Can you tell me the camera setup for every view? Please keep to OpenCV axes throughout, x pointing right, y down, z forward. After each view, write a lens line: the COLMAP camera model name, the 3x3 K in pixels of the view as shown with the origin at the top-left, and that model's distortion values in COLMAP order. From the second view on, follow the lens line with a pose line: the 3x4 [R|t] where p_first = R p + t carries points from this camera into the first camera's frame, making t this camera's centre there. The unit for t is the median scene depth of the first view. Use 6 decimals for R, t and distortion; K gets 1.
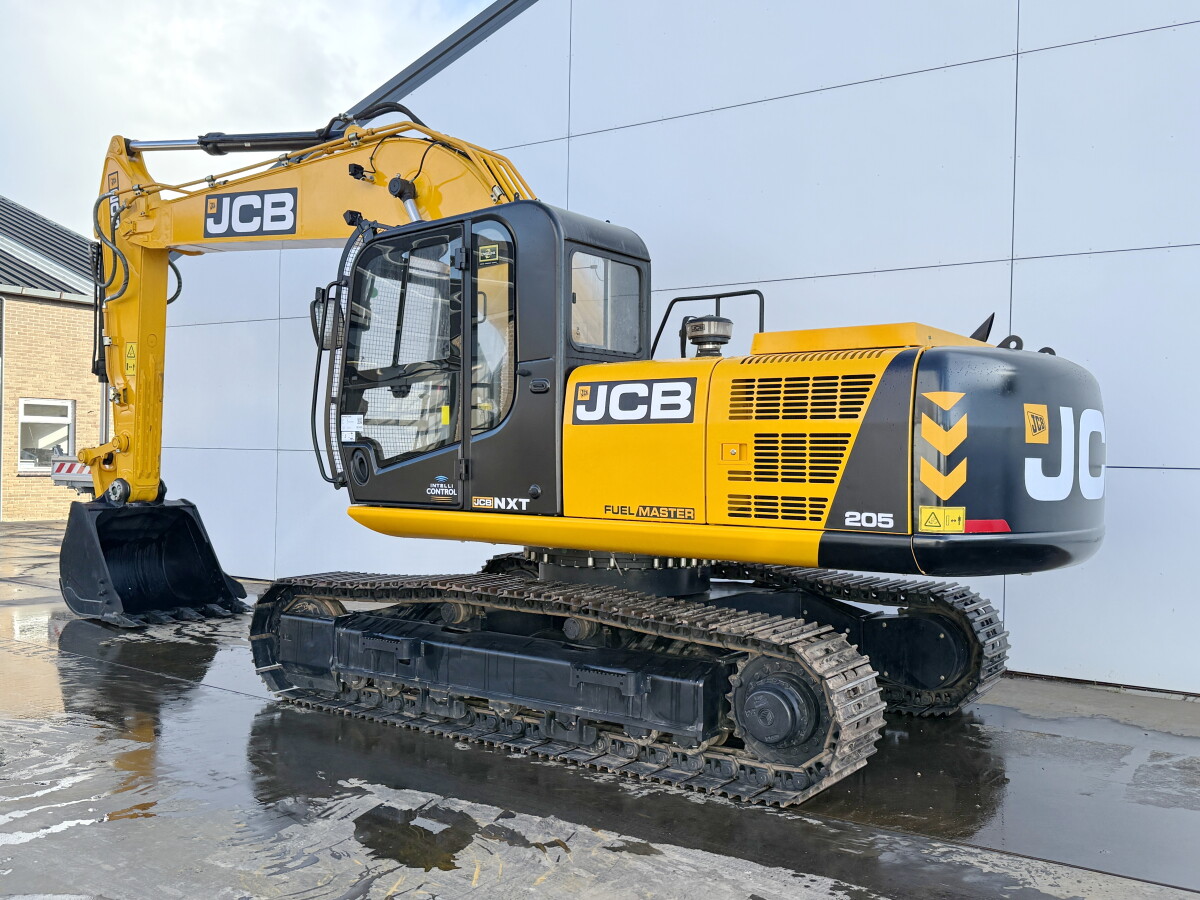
lens RADIAL K [[1090.4, 0, 596.8], [0, 1090.4, 460.9], [0, 0, 1]] dist [0.173203, -0.361236]
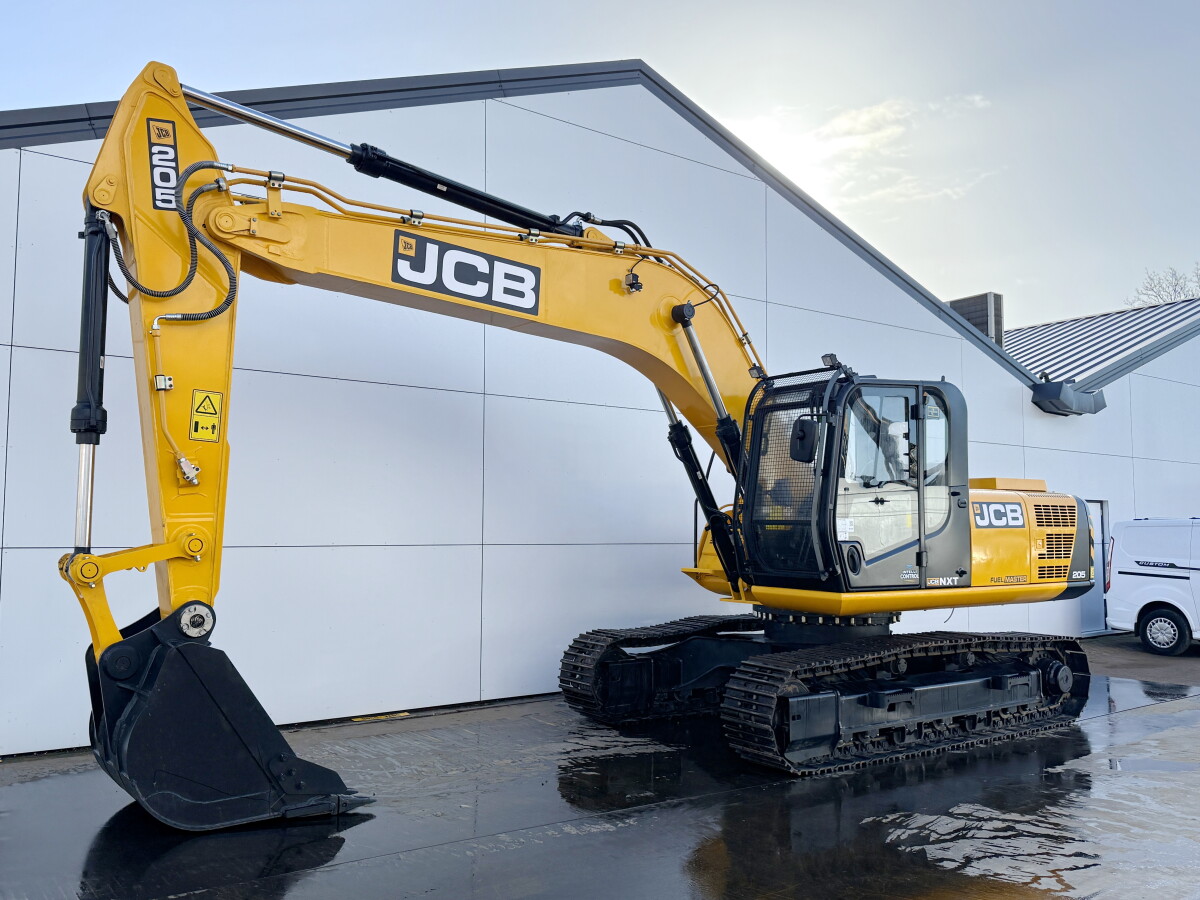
lens RADIAL K [[1014.4, 0, 600.9], [0, 1014.4, 453.3], [0, 0, 1]] dist [0.190054, -0.380629]
pose [[0.312673, 0.055735, 0.948224, -1.566058], [0.007844, 0.998092, -0.061252, -0.051849], [-0.949828, 0.026589, 0.311639, 1.002042]]
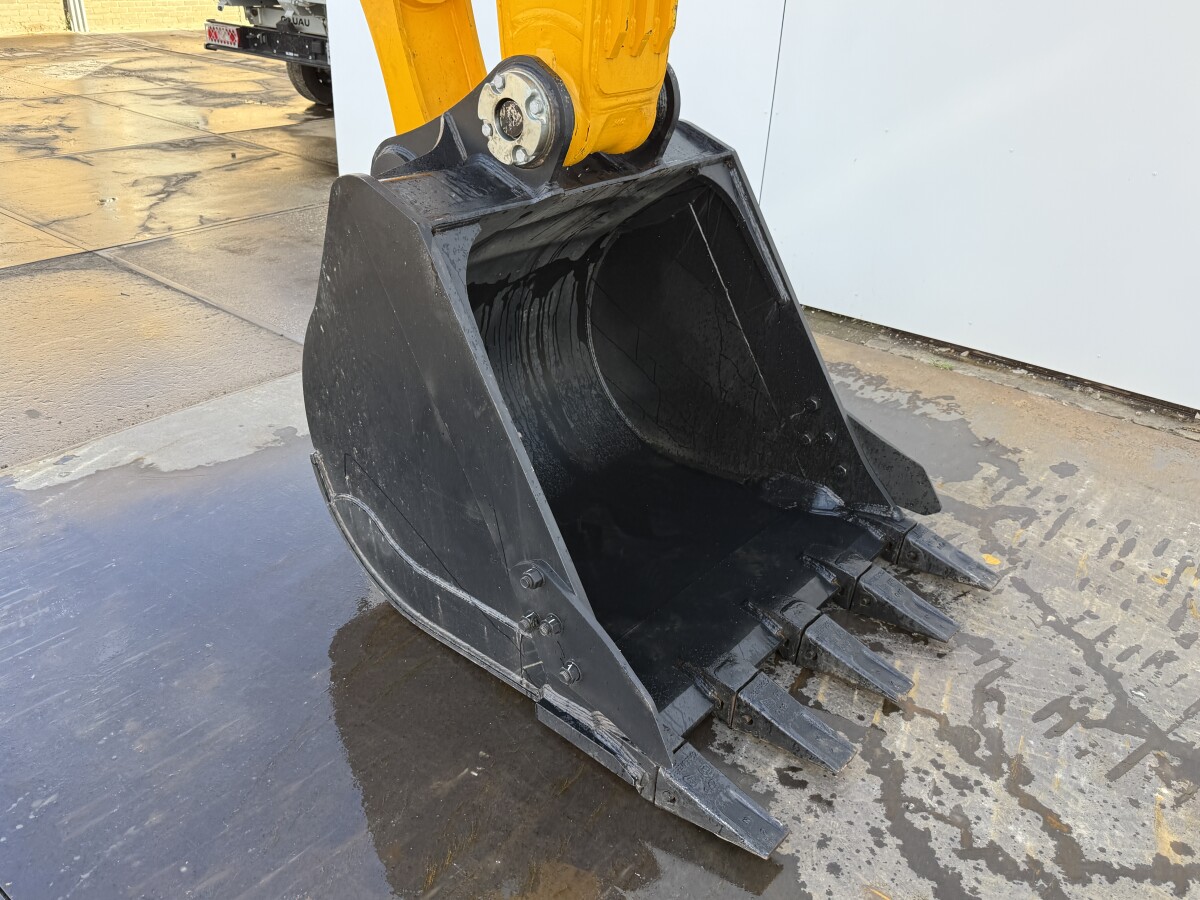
lens RADIAL K [[981.2, 0, 609.8], [0, 981.2, 460.2], [0, 0, 1]] dist [0.156478, -0.293429]
pose [[0.997843, 0.052789, -0.039021, -0.678280], [-0.028733, 0.885674, 0.463418, -0.009659], [0.059024, -0.461297, 0.885280, 1.337451]]
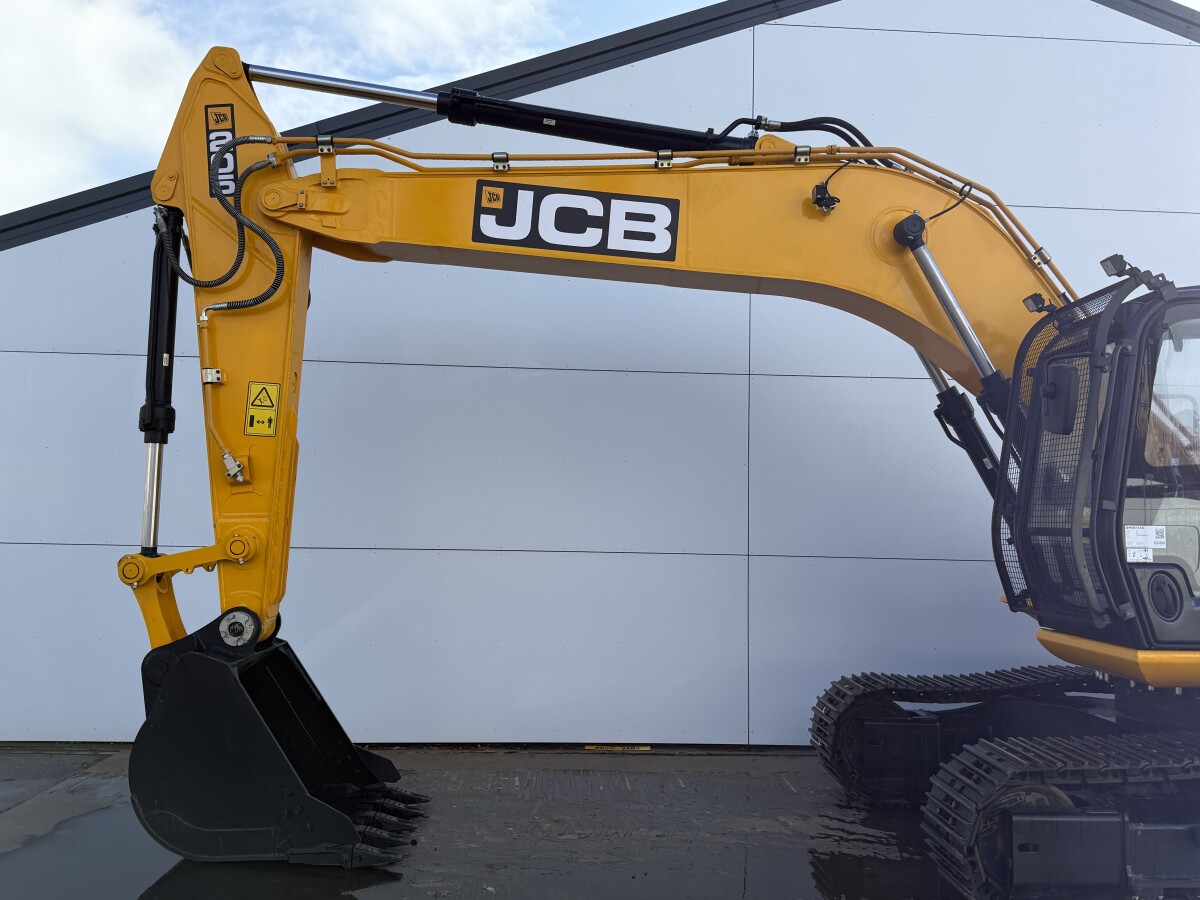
lens RADIAL K [[971.6, 0, 611.3], [0, 971.6, 451.8], [0, 0, 1]] dist [0.194744, -0.404145]
pose [[0.788075, 0.047632, 0.613734, -1.019482], [0.000111, 0.996991, -0.077519, -0.044058], [-0.615580, 0.061159, 0.785698, 0.772724]]
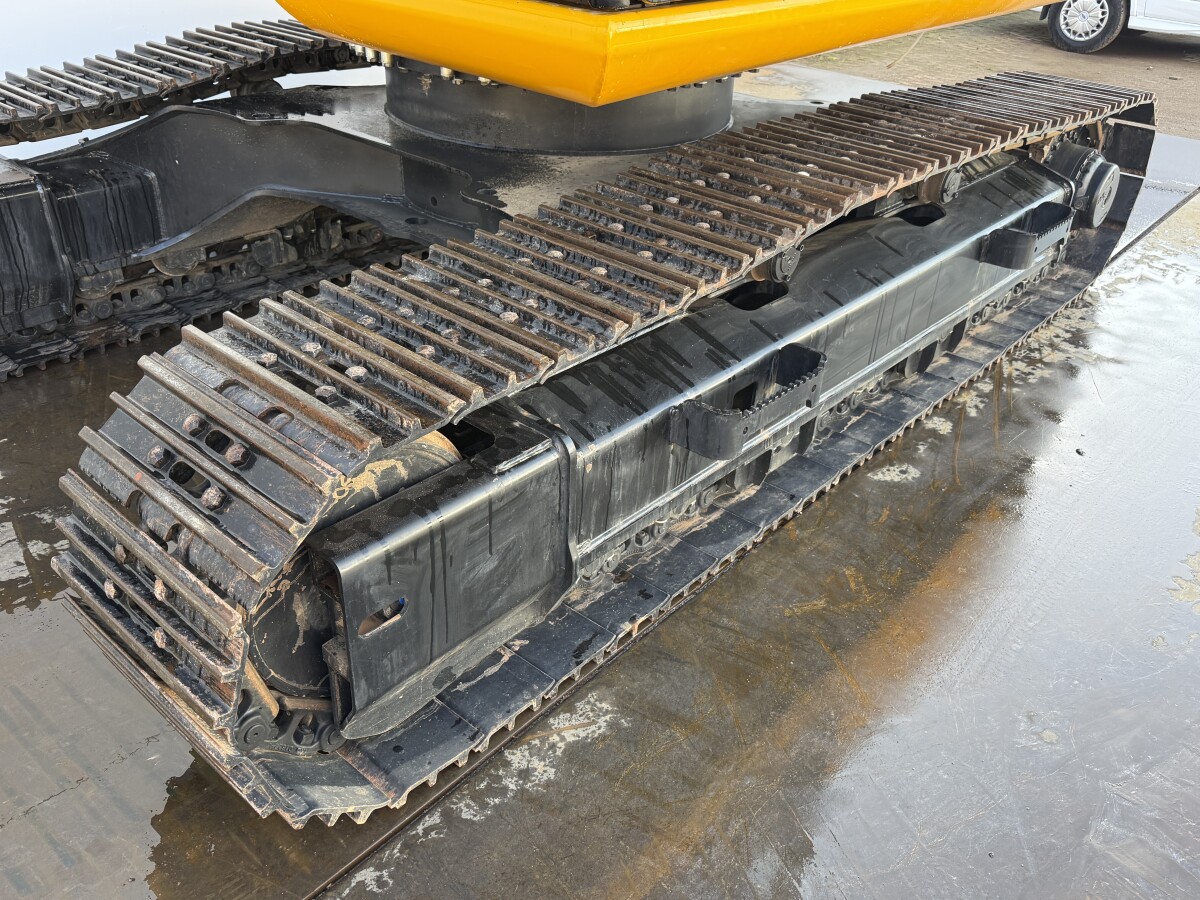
lens RADIAL K [[981.2, 0, 609.8], [0, 981.2, 460.2], [0, 0, 1]] dist [0.156478, -0.293429]
pose [[0.098982, -0.534485, 0.839362, -0.524338], [-0.034125, 0.841185, 0.539670, 0.002993], [-0.994504, -0.082061, 0.065023, 1.093892]]
